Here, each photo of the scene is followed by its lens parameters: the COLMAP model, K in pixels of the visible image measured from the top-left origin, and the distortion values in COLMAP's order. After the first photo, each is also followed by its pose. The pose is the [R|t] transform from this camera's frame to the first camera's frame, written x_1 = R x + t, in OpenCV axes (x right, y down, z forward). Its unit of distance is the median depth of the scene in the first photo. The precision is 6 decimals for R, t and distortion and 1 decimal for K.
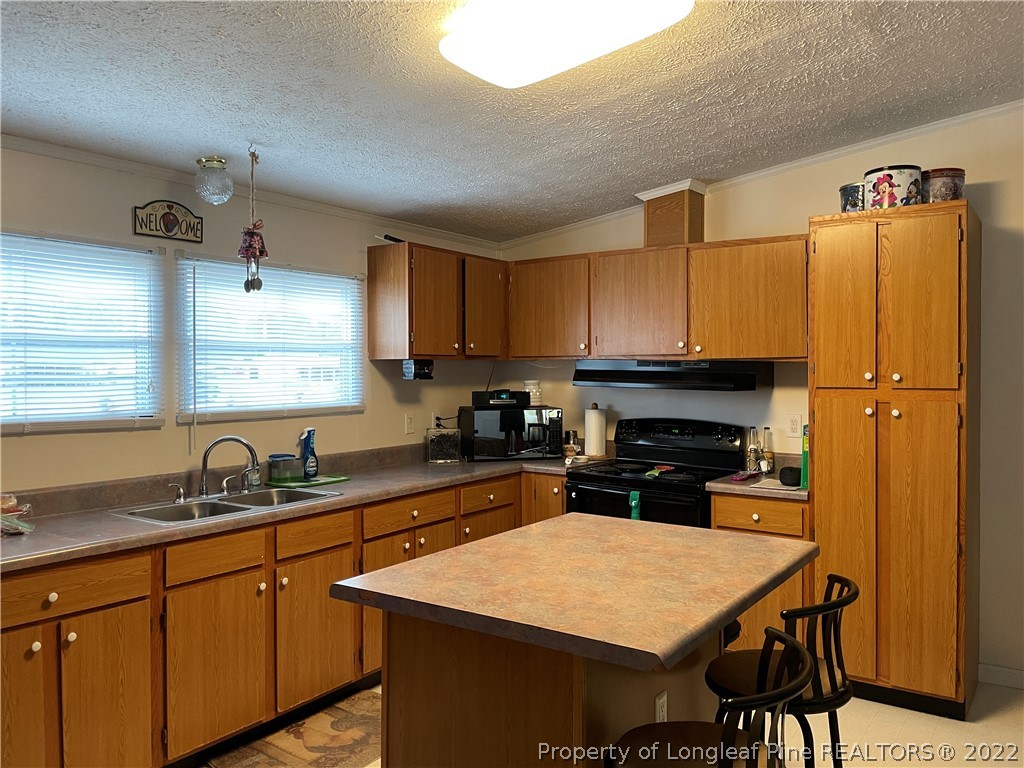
lens RADIAL K [[770.3, 0, 517.9], [0, 770.3, 379.9], [0, 0, 1]] dist [0.004245, -0.062932]
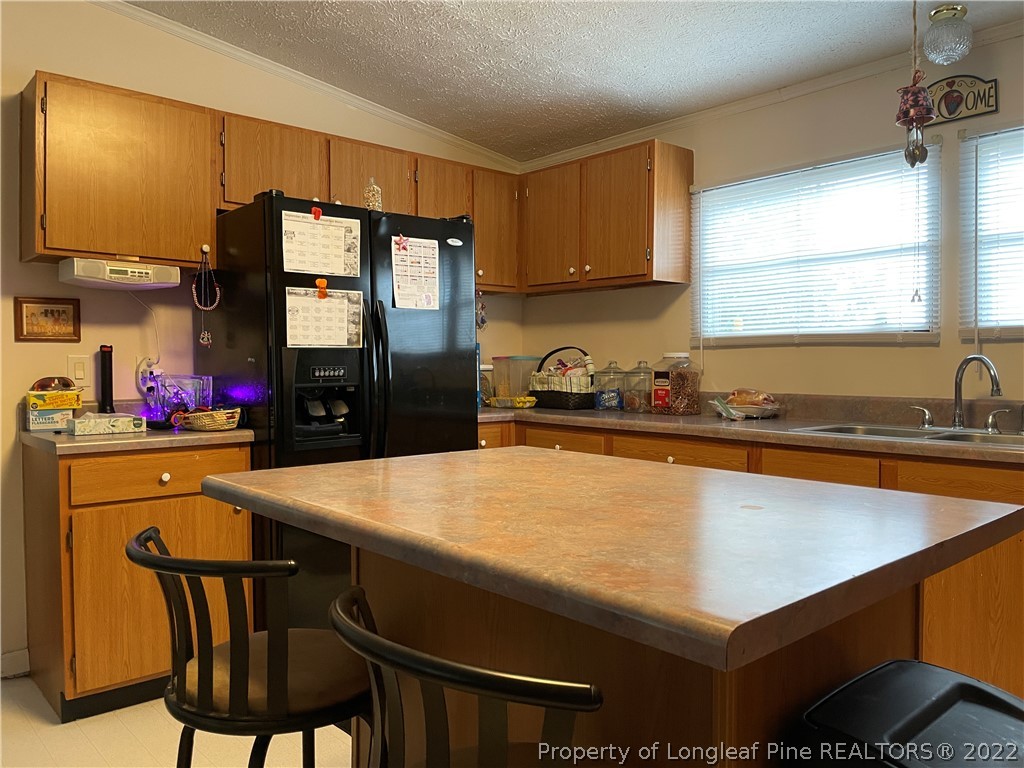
lens RADIAL K [[770.3, 0, 517.9], [0, 770.3, 379.9], [0, 0, 1]] dist [0.004245, -0.062932]
pose [[-0.254888, 0.020197, -0.966760, 0.489956], [-0.010311, 0.999668, 0.023603, 0.086711], [0.966916, 0.015984, -0.254595, 0.763371]]
